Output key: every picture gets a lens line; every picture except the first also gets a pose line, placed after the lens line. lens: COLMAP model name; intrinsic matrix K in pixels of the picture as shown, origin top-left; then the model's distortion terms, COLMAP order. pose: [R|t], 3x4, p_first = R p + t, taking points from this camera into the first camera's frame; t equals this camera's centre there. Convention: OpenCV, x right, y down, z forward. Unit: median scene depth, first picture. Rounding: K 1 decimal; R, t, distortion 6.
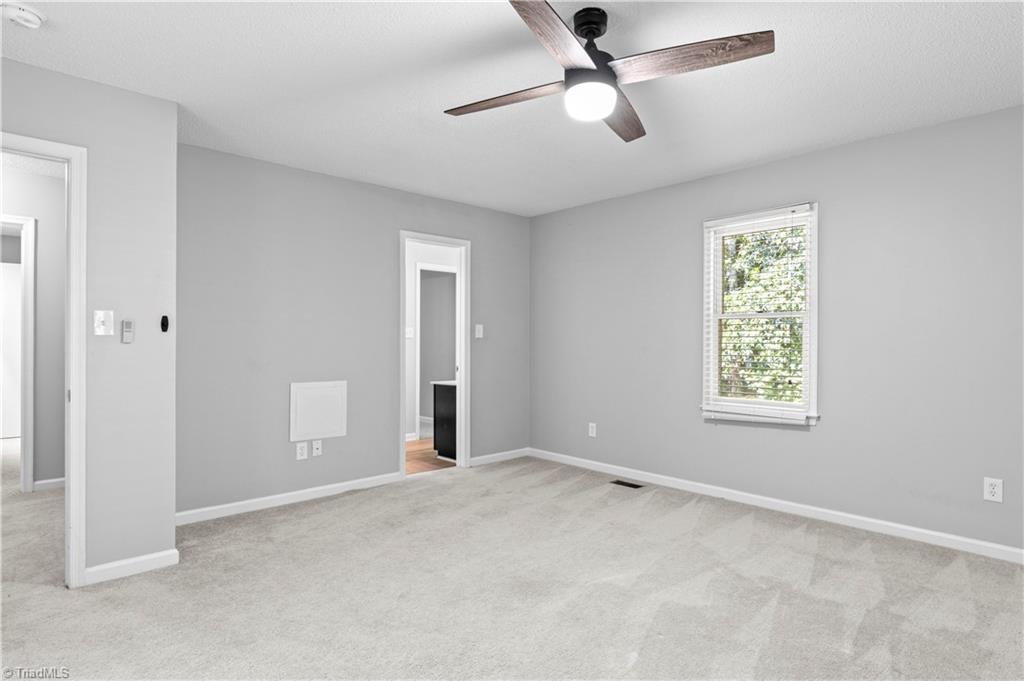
lens RADIAL K [[542.2, 0, 525.0], [0, 542.2, 337.2], [0, 0, 1]] dist [0.026191, 0.000000]
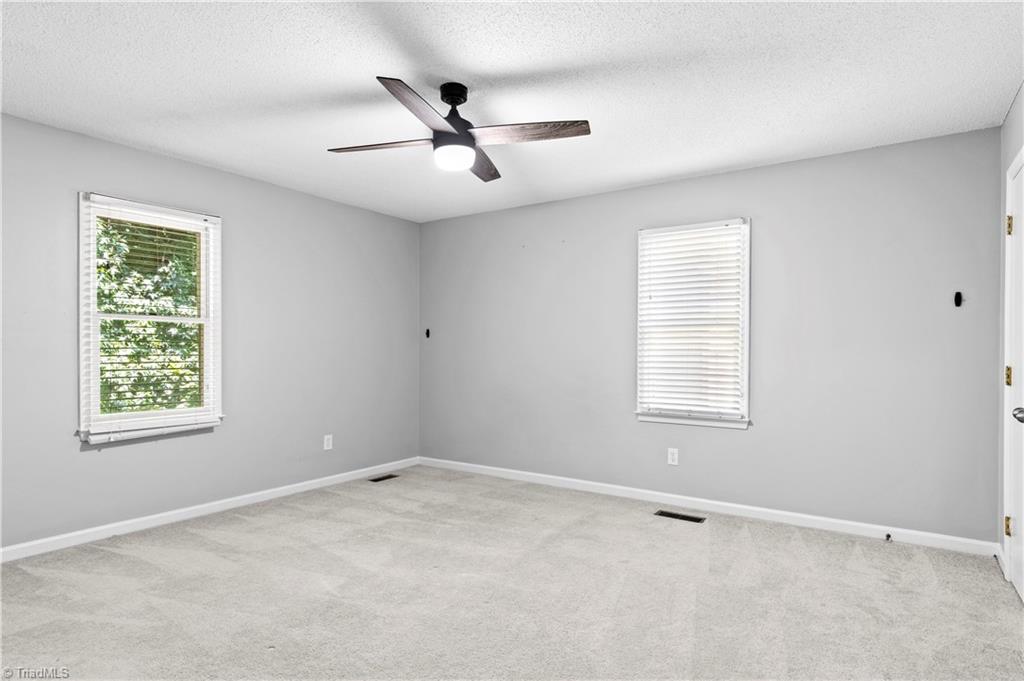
lens RADIAL K [[577.3, 0, 531.6], [0, 577.3, 348.3], [0, 0, 1]] dist [0.003069, 0.000748]
pose [[-0.217404, -0.005156, 0.976068, -0.816603], [-0.018768, 0.999823, 0.001101, -0.003684], [-0.975901, -0.018080, -0.217462, 0.742460]]
